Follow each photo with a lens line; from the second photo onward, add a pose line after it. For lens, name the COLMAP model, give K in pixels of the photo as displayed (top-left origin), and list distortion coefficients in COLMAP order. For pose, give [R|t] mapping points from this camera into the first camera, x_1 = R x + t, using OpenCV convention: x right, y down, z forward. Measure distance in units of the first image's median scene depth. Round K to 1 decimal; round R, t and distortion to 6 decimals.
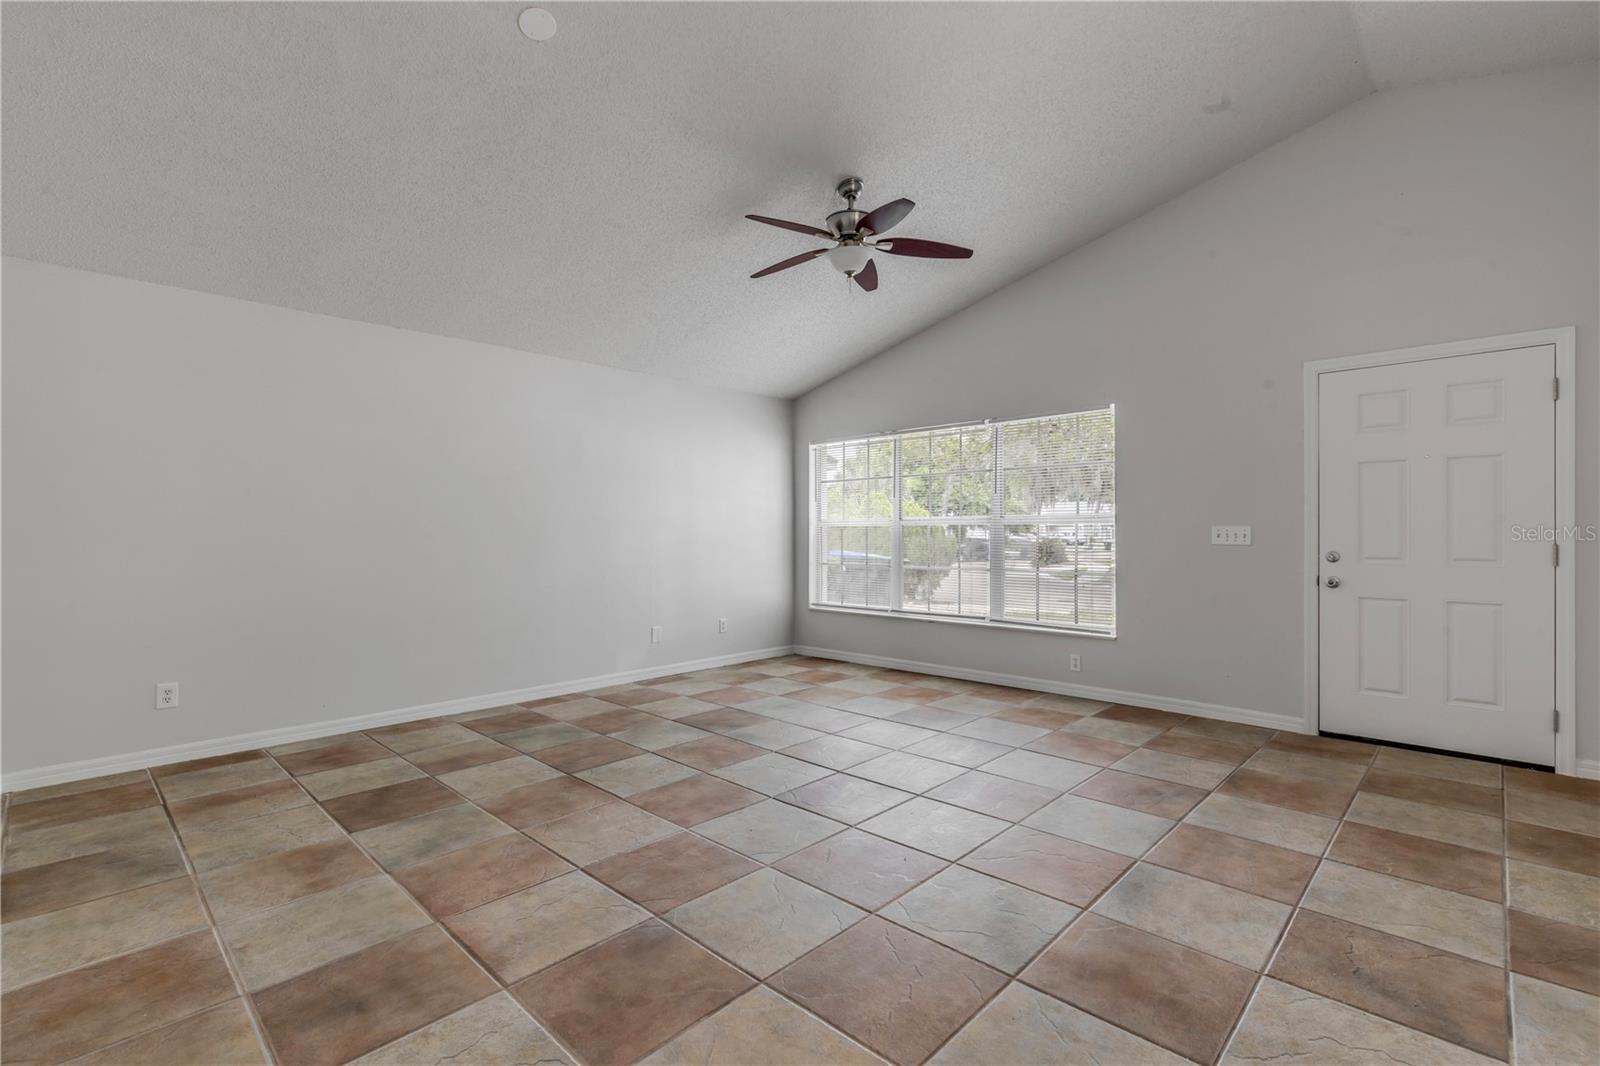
lens RADIAL K [[717.9, 0, 800.0], [0, 717.9, 533.0], [0, 0, 1]] dist [0.003025, 0.000233]
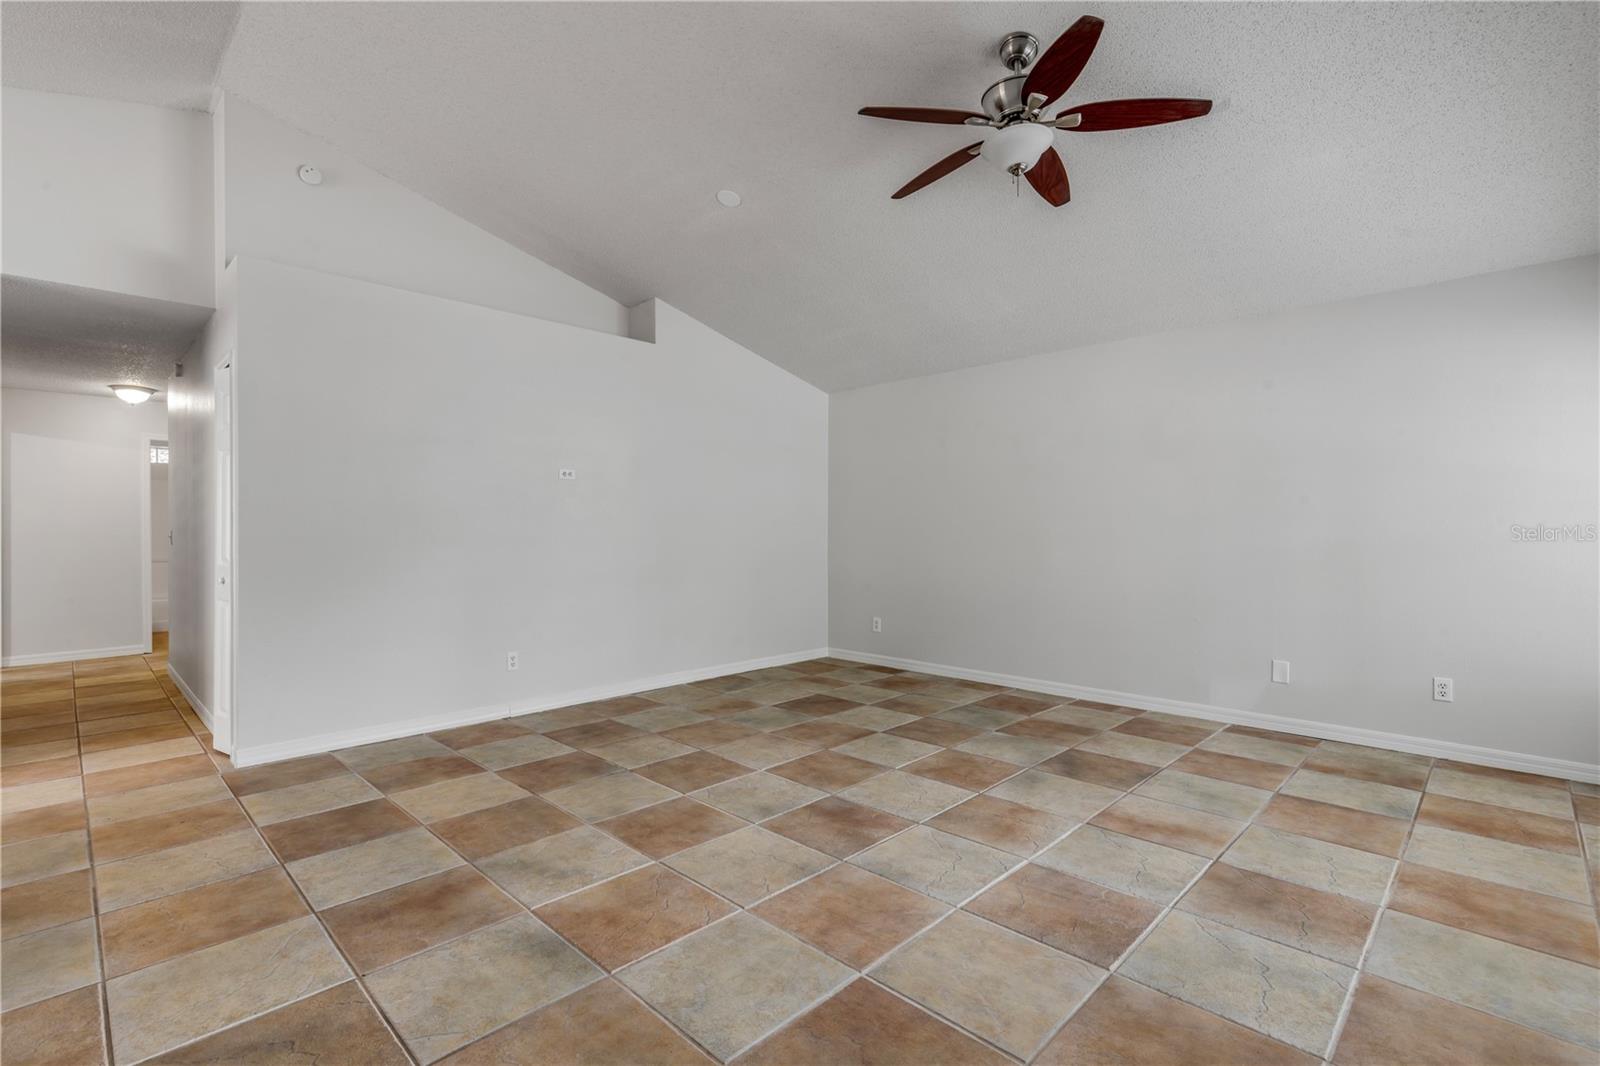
lens RADIAL K [[727.8, 0, 801.4], [0, 727.8, 534.4], [0, 0, 1]] dist [0.002119, -0.000474]
pose [[-0.009091, 0.008524, -0.999922, 0.934641], [0.000221, 0.999964, 0.008522, -0.003342], [0.999959, -0.000143, -0.009092, 0.926218]]
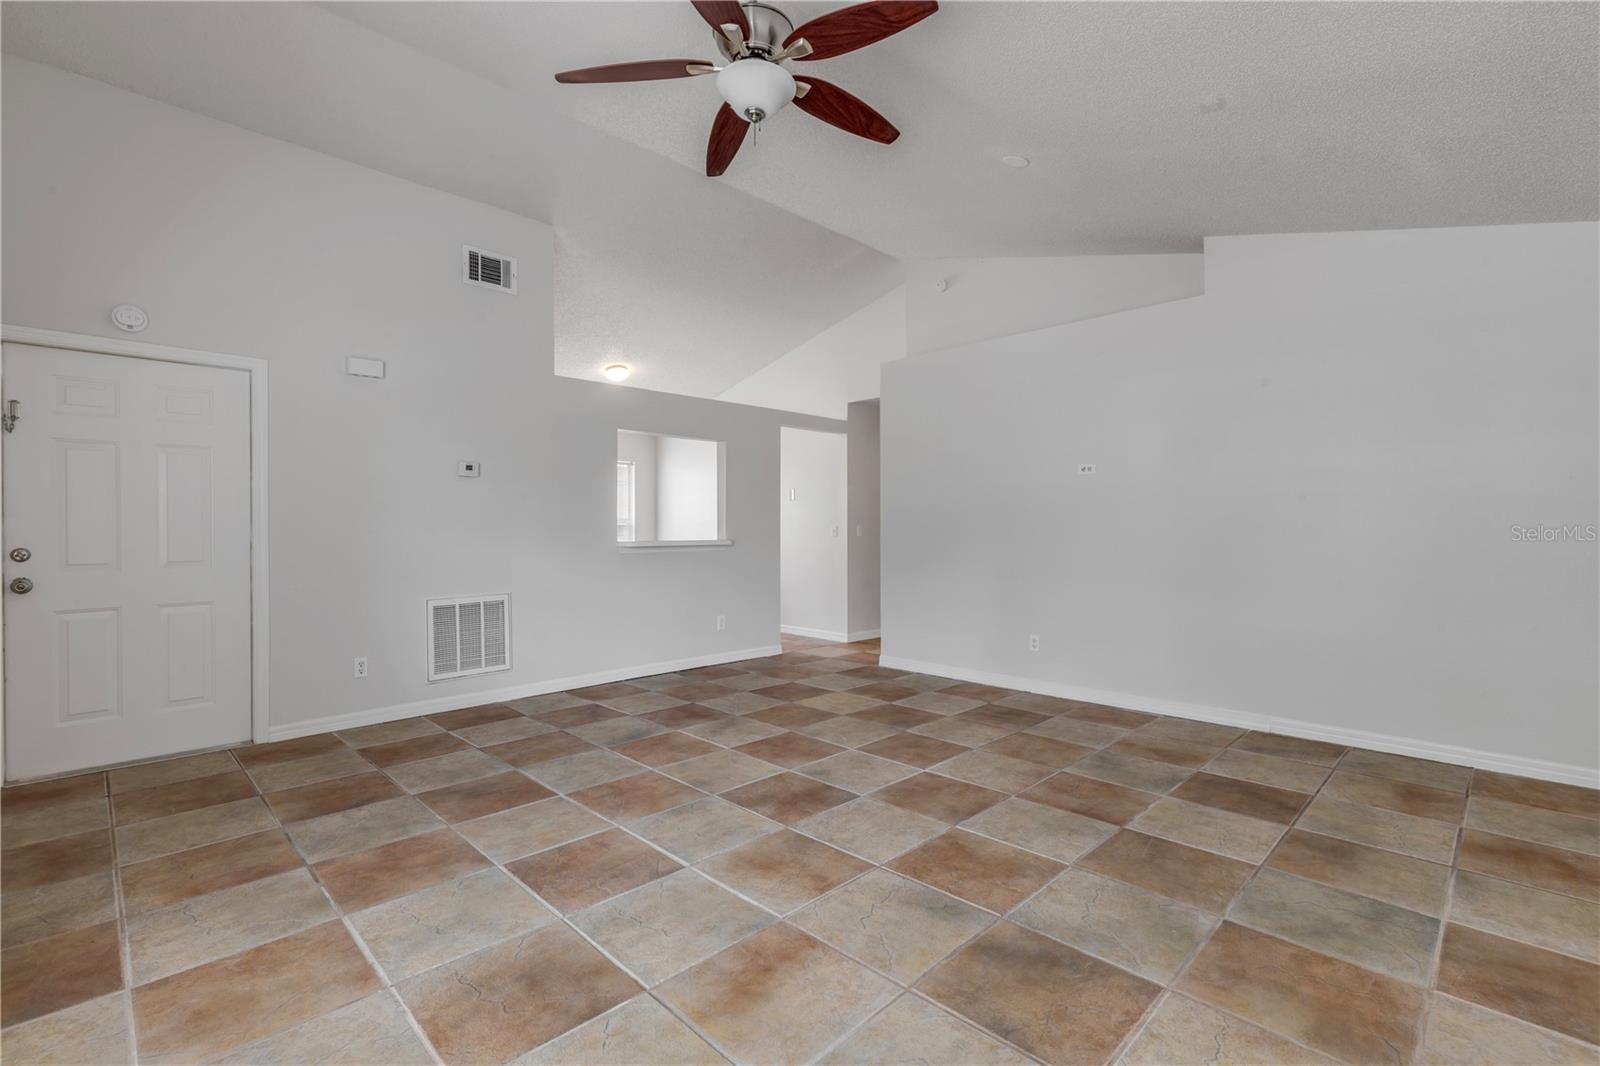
lens RADIAL K [[721.1, 0, 795.6], [0, 721.1, 529.5], [0, 0, 1]] dist [0.003889, -0.000767]
pose [[-0.999674, 0.004495, 0.025147, 0.024160], [0.004640, 0.999973, 0.005702, -0.004185], [-0.025121, 0.005817, -0.999667, 1.912159]]
